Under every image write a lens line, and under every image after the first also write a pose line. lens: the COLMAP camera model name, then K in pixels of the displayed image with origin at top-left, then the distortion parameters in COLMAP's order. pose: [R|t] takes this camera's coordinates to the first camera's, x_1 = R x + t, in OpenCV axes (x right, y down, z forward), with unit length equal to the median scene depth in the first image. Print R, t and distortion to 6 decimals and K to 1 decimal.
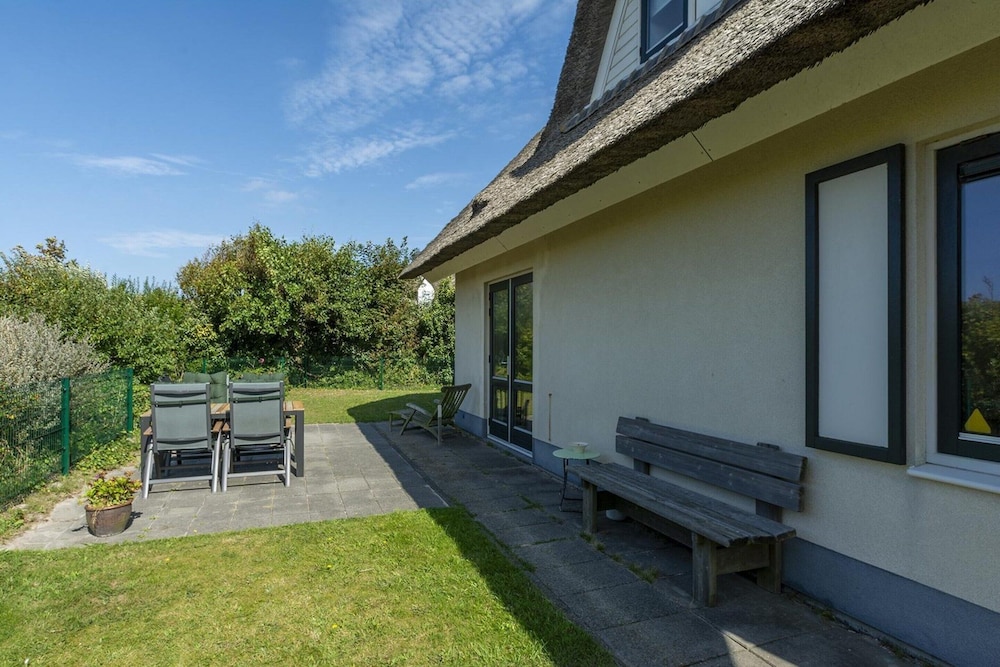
lens RADIAL K [[558.2, 0, 505.2], [0, 558.2, 338.9], [0, 0, 1]] dist [0.007536, 0.001156]
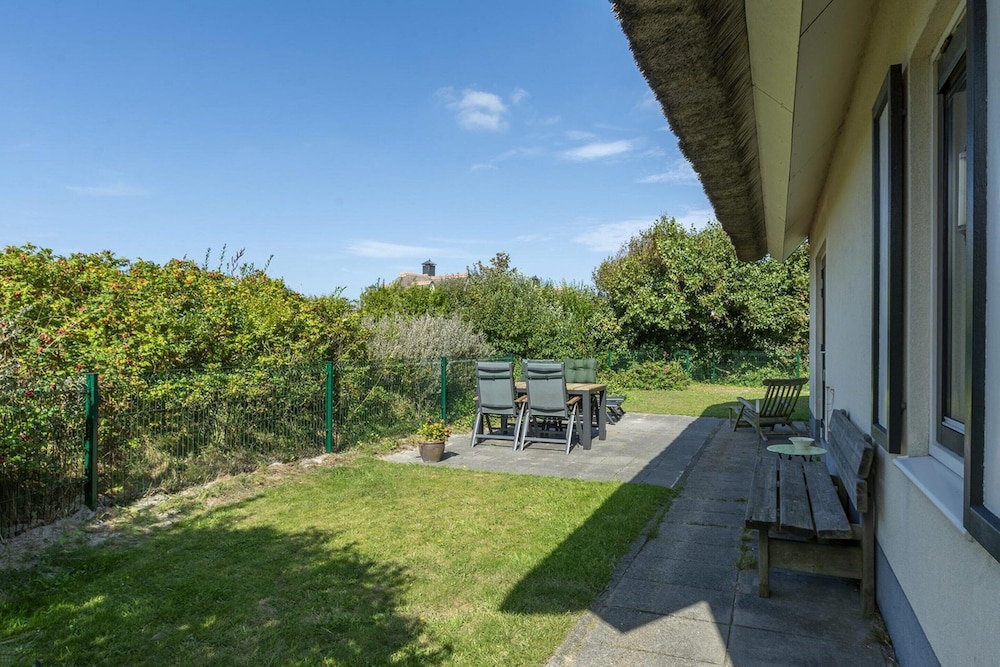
lens RADIAL K [[650.9, 0, 505.6], [0, 650.9, 337.7], [0, 0, 1]] dist [0.008670, 0.000636]
pose [[0.712252, -0.006226, -0.701896, 0.189541], [0.007845, 0.999969, -0.000910, 0.009683], [0.701880, -0.004858, 0.712278, -0.018190]]
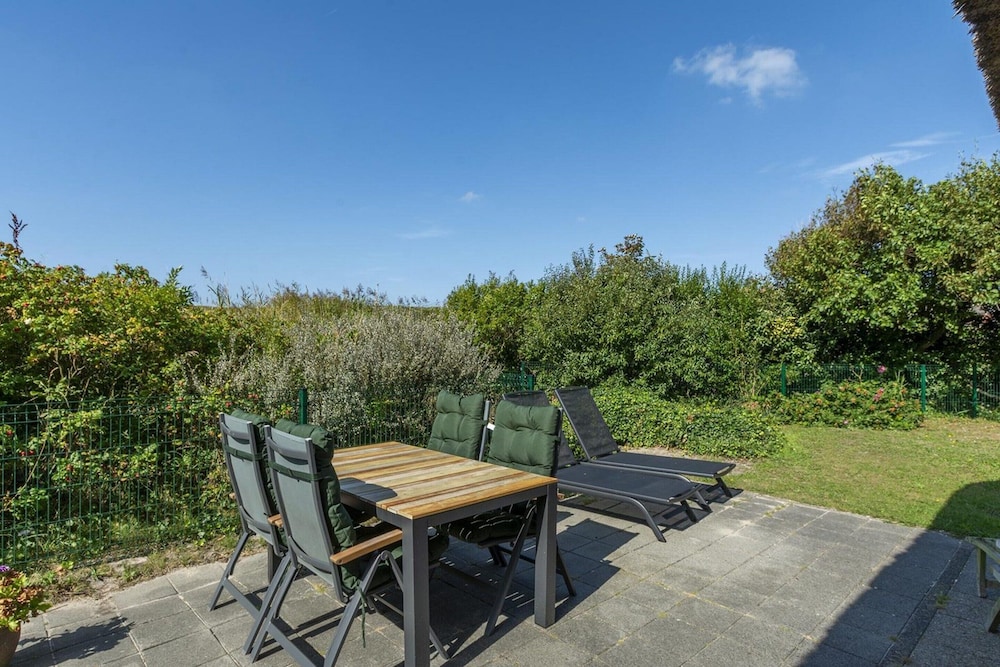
lens RADIAL K [[558.2, 0, 499.6], [0, 558.2, 341.2], [0, 0, 1]] dist [0.007536, 0.001156]
pose [[0.366849, -0.010632, -0.930220, 0.007036], [0.010197, 0.999921, -0.007408, 0.007080], [0.930224, -0.006768, 0.366929, 0.386390]]
